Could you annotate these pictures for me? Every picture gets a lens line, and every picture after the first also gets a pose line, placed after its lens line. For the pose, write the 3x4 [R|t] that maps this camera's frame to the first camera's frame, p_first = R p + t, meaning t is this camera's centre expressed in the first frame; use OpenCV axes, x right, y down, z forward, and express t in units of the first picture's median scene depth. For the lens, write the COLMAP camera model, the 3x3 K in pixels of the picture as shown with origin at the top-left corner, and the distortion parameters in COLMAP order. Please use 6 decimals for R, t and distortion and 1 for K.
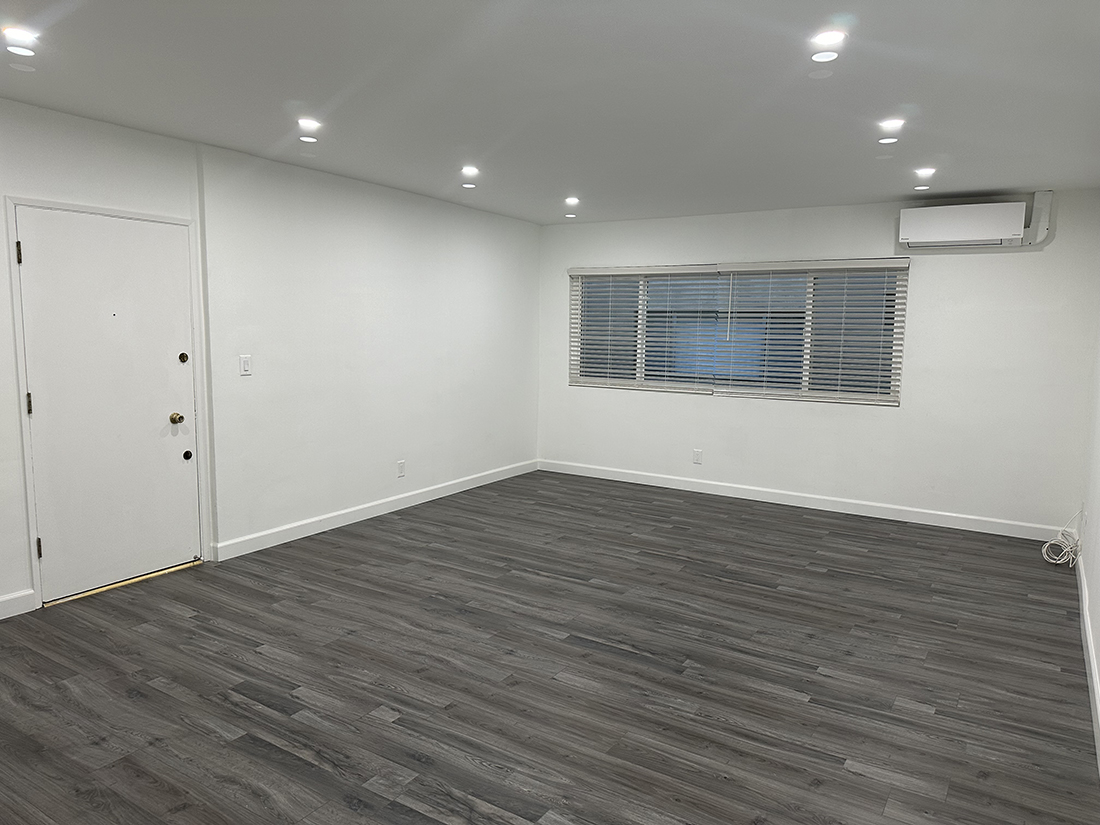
lens RADIAL K [[778.6, 0, 550.0], [0, 778.6, 412.5], [0, 0, 1]] dist [0.084123, -0.106202]
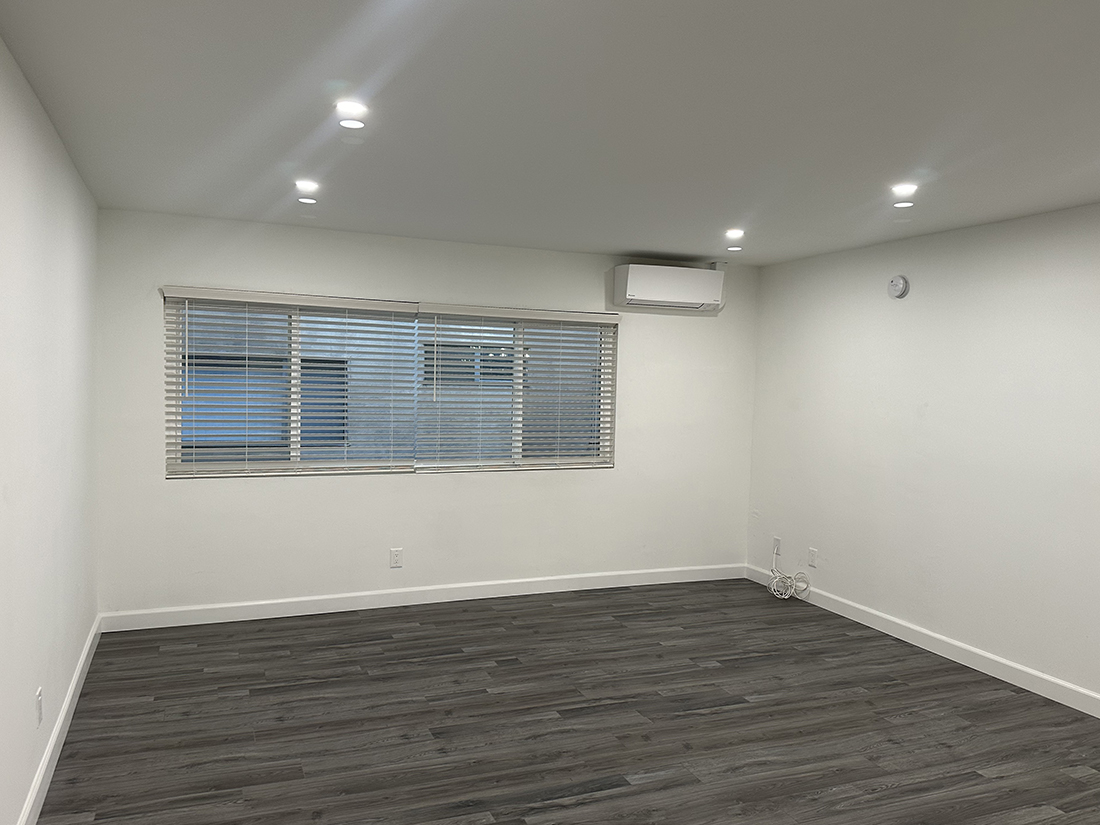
lens RADIAL K [[837.4, 0, 550.0], [0, 837.4, 412.5], [0, 0, 1]] dist [0.055148, -0.069045]
pose [[0.562179, -0.040935, 0.826002, -0.481821], [0.075917, 0.997112, -0.002255, -0.086226], [-0.823524, 0.063976, 0.563663, 0.536493]]
